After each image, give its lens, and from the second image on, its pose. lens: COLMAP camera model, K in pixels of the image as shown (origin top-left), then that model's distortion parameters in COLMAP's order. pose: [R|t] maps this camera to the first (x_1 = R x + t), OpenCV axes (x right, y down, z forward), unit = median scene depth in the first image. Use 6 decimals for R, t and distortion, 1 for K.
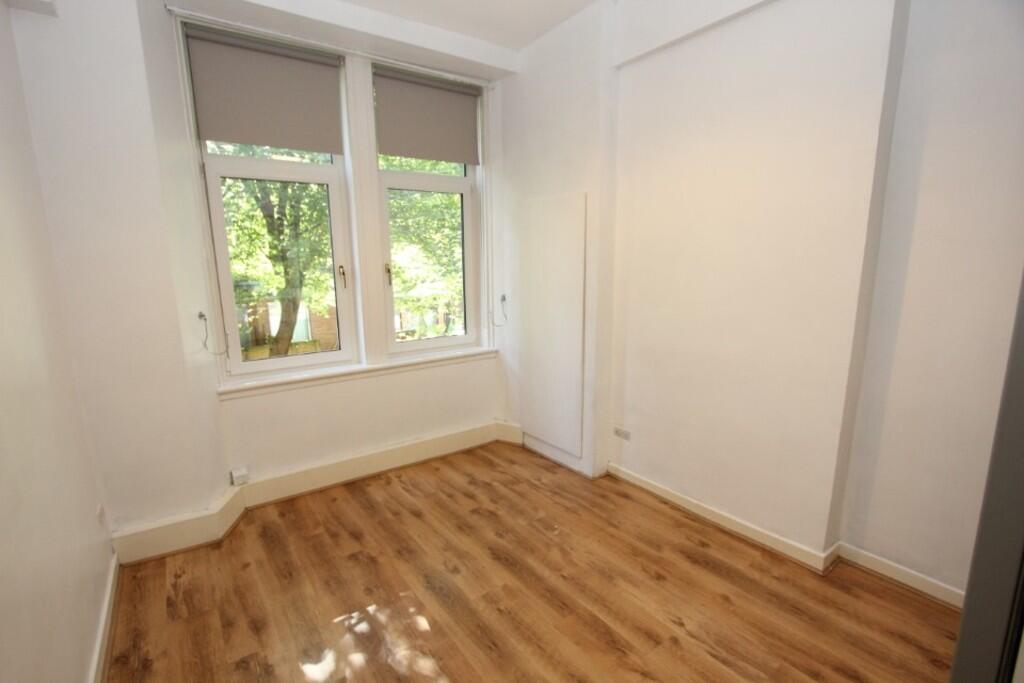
lens RADIAL K [[449.7, 0, 512.0], [0, 449.7, 341.5], [0, 0, 1]] dist [-0.025569, -0.000551]
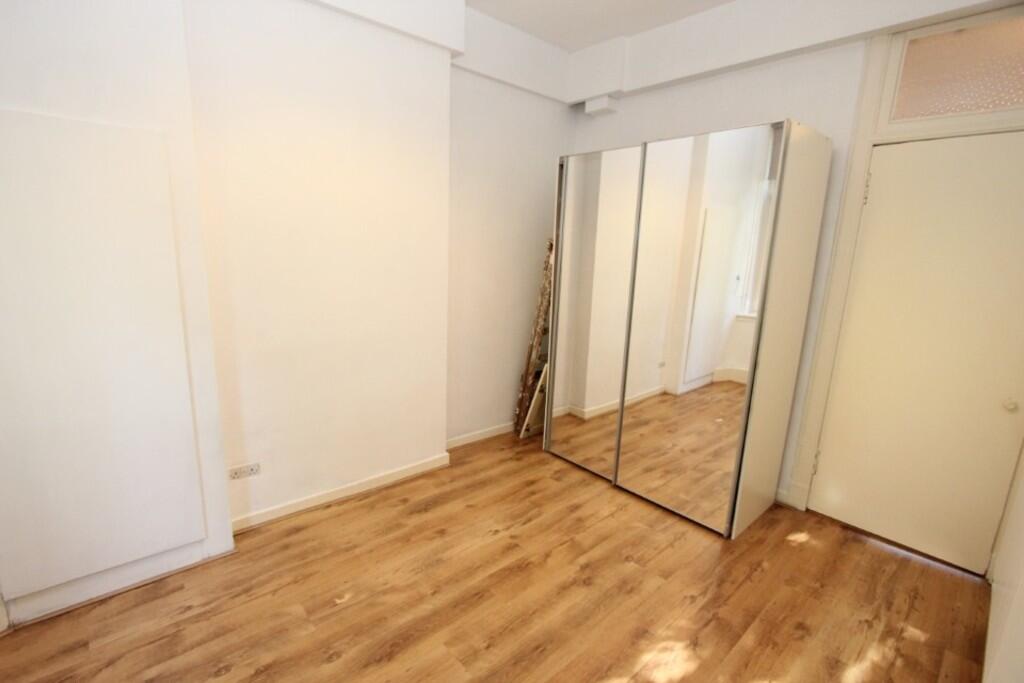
lens RADIAL K [[449.7, 0, 512.0], [0, 449.7, 341.5], [0, 0, 1]] dist [-0.025569, -0.000551]
pose [[-0.063052, -0.198681, 0.978034, -0.632938], [0.131400, 0.969800, 0.205480, -0.139472], [-0.989322, 0.141470, -0.035041, 0.717242]]
